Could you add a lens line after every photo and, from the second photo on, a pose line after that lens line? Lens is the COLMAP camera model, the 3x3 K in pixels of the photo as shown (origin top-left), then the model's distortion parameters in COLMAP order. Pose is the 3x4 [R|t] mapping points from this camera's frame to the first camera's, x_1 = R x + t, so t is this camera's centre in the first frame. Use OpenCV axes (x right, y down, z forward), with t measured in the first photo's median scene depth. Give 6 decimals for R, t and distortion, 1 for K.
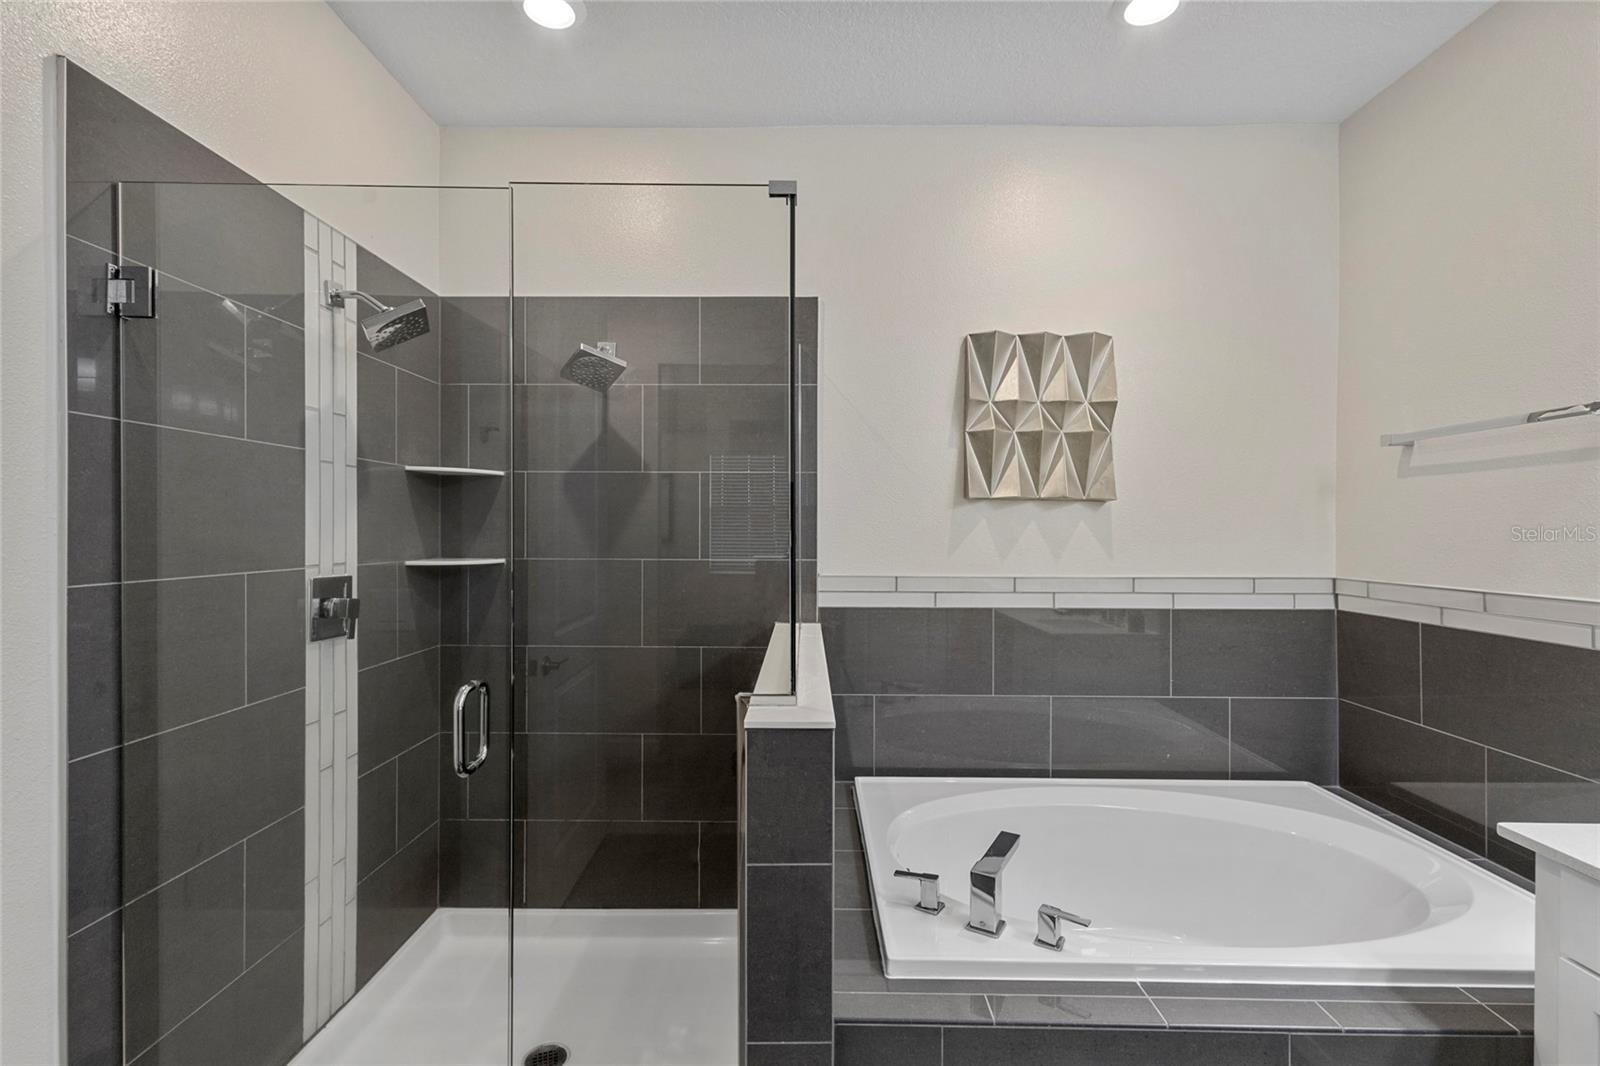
lens RADIAL K [[731.0, 0, 789.6], [0, 731.0, 533.5], [0, 0, 1]] dist [0.000364, -0.002455]
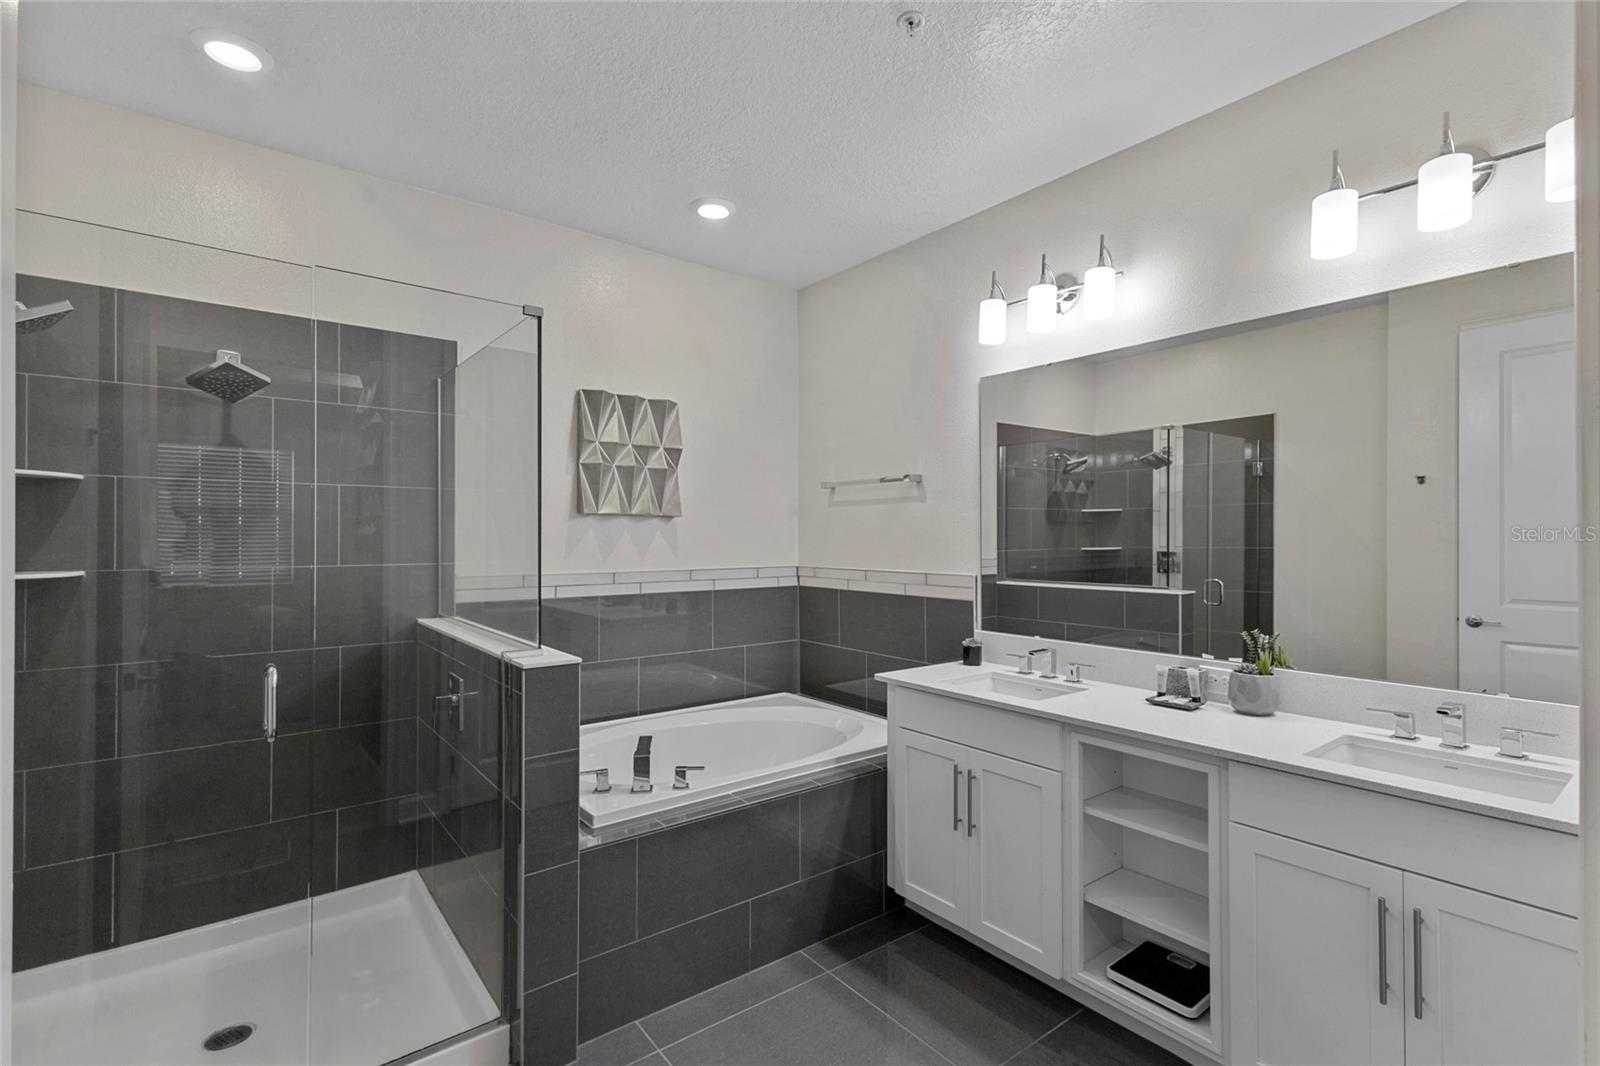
lens RADIAL K [[731.0, 0, 803.6], [0, 731.0, 534.0], [0, 0, 1]] dist [0.000364, -0.002455]
pose [[0.770066, -0.000219, 0.637964, -0.290660], [0.004963, 0.999972, -0.005648, -0.001981], [-0.637945, 0.007516, 0.770045, -0.272415]]
